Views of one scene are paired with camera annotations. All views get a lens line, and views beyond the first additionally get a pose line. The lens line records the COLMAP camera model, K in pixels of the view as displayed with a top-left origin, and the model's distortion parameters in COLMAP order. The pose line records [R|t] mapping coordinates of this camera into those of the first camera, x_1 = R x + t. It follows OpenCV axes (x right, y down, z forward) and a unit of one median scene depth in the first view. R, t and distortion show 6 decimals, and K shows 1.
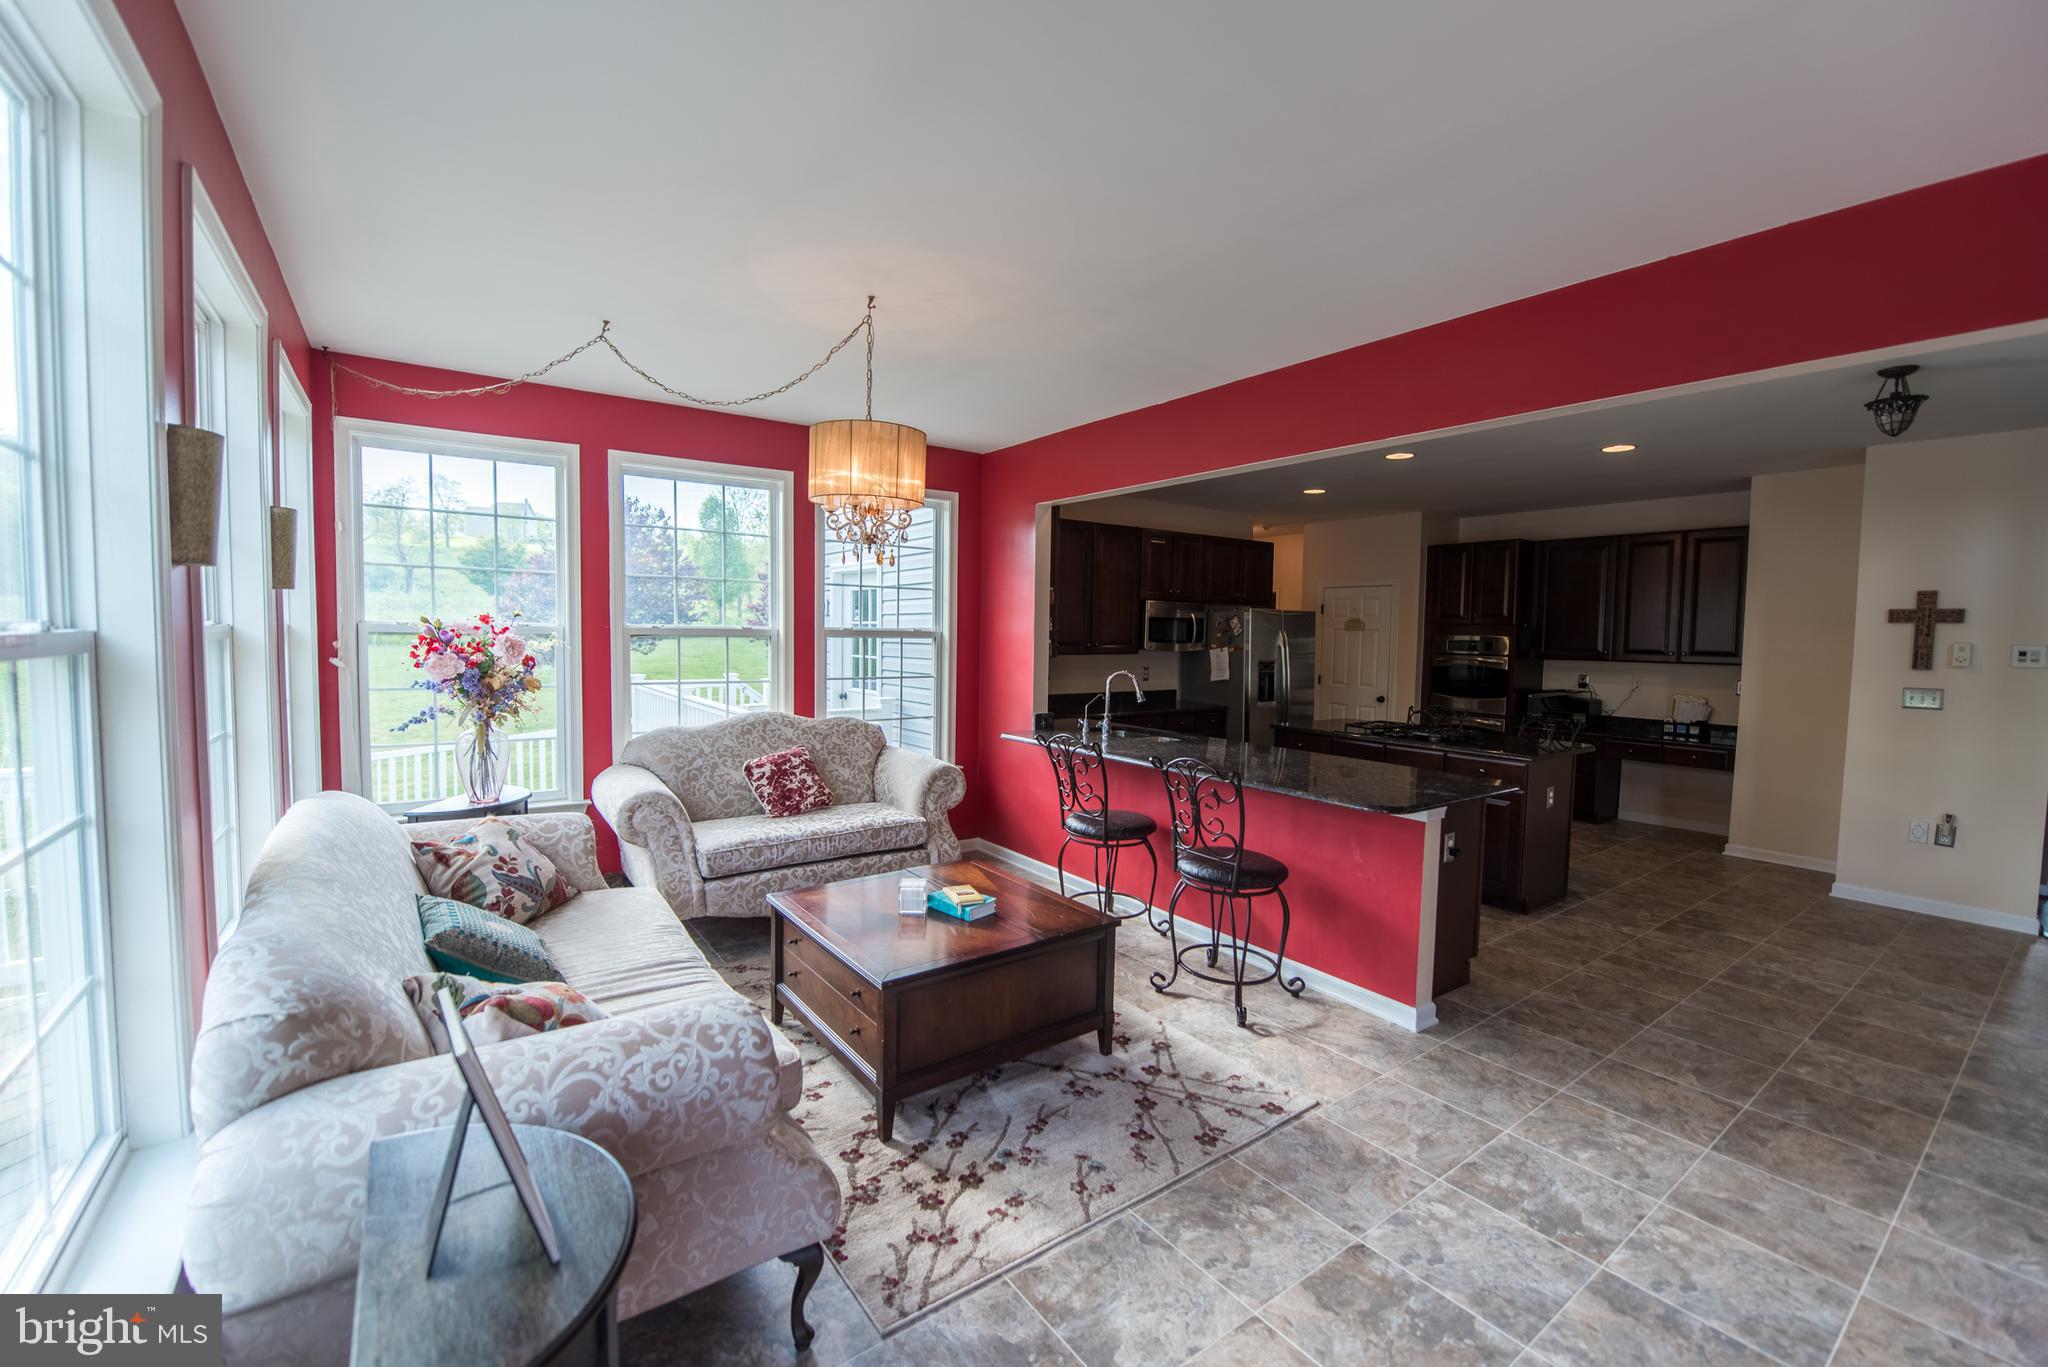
lens RADIAL K [[834.2, 0, 1016.7], [0, 834.2, 679.3], [0, 0, 1]] dist [-0.014187, -0.003636]
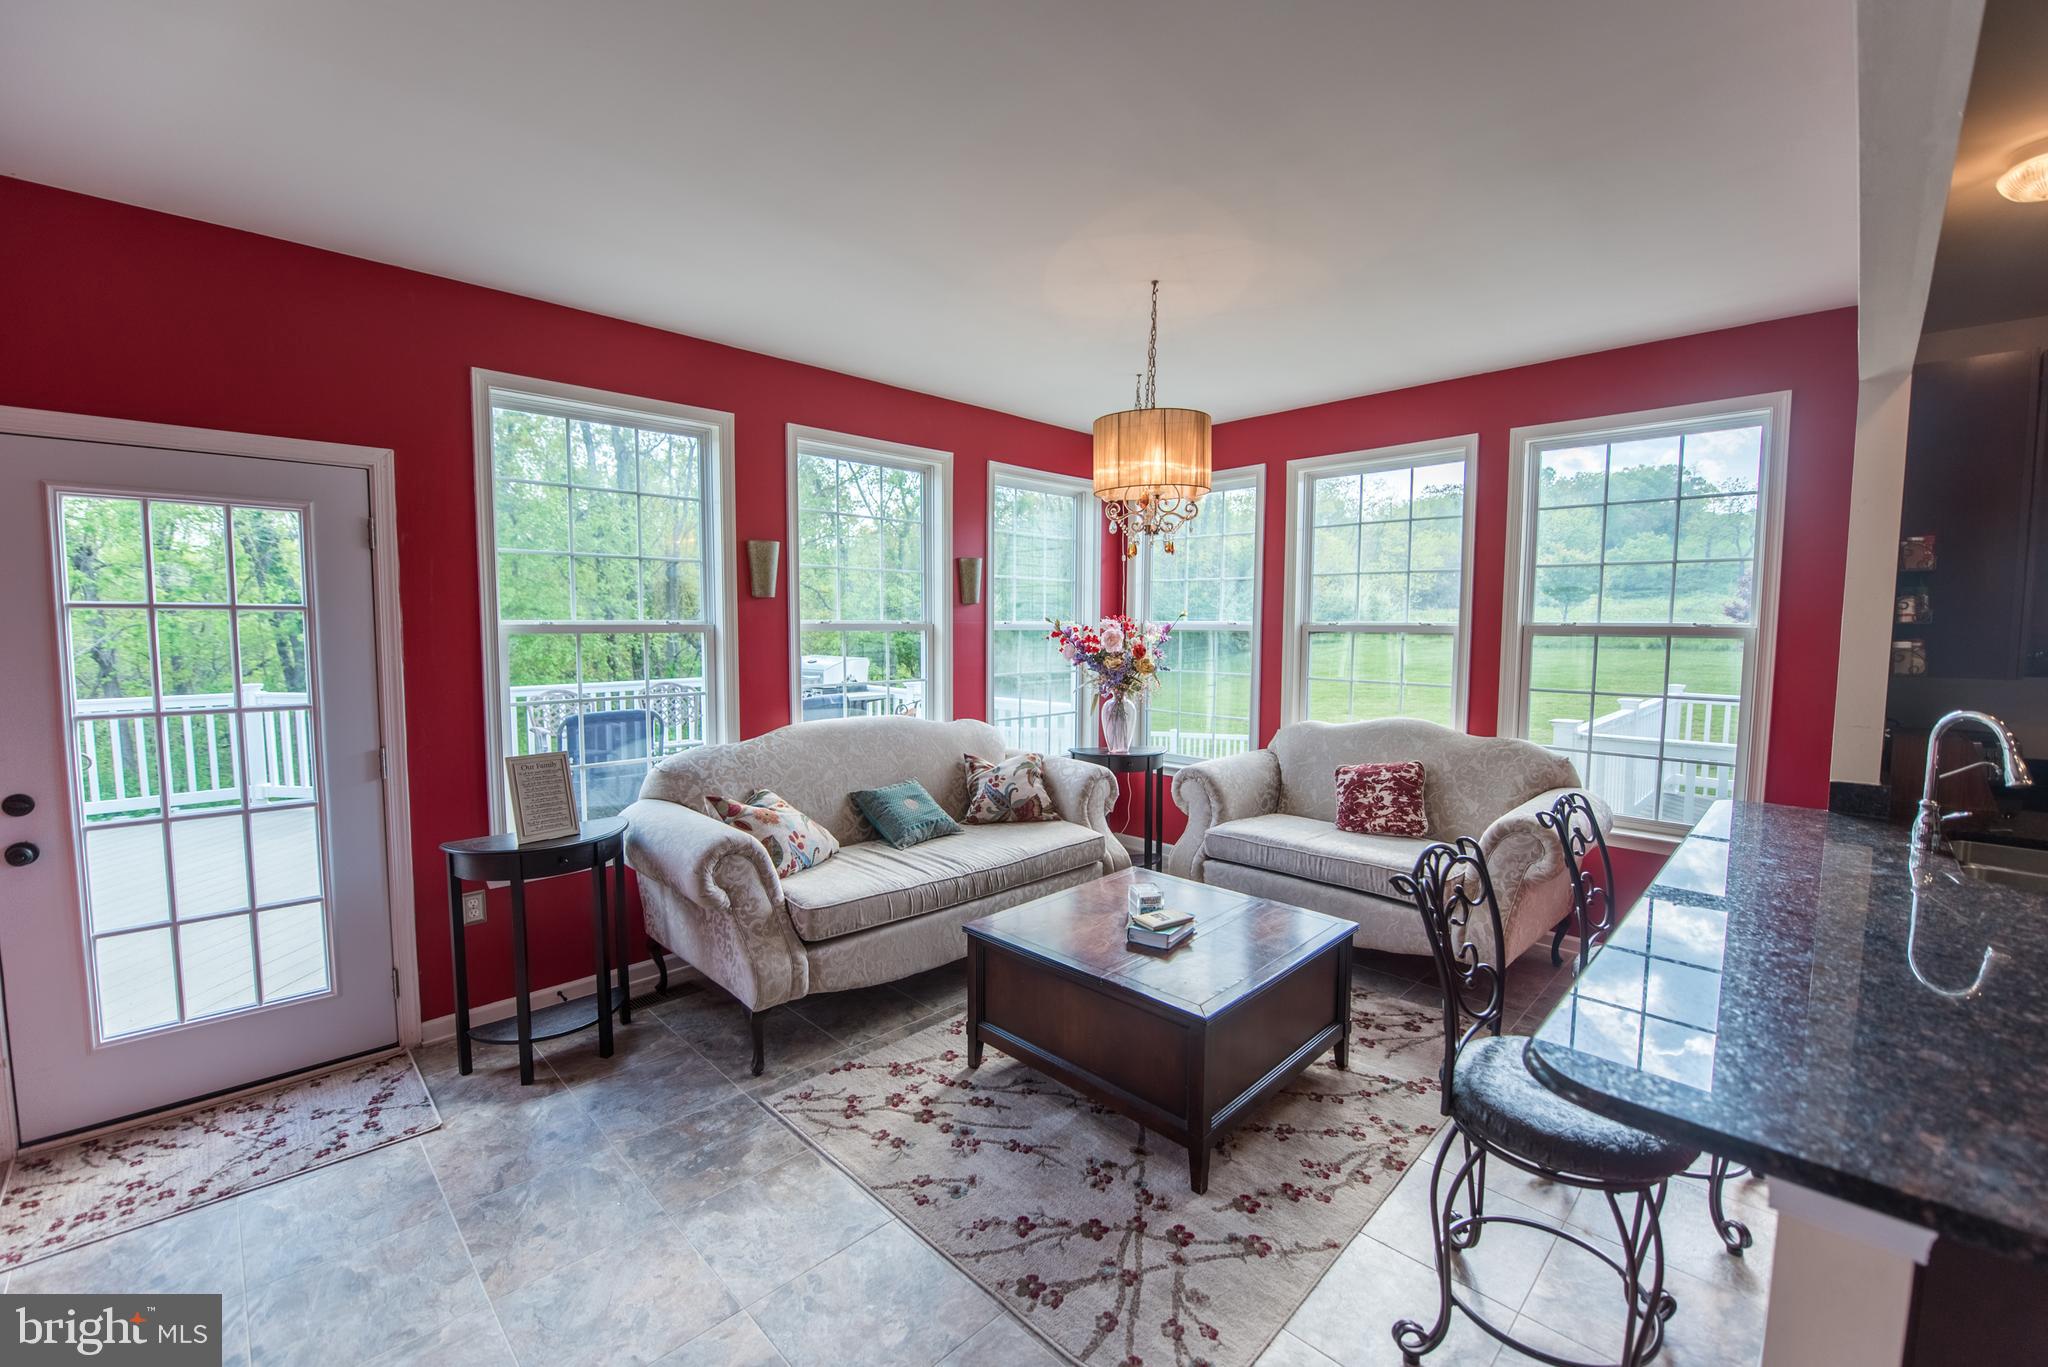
lens RADIAL K [[834.2, 0, 1018.5], [0, 834.2, 685.7], [0, 0, 1]] dist [-0.014187, -0.003636]
pose [[0.154209, 0.057666, -0.986354, 0.678666], [-0.058720, 0.997066, 0.049112, -0.020991], [0.986292, 0.050346, 0.157143, 0.608267]]
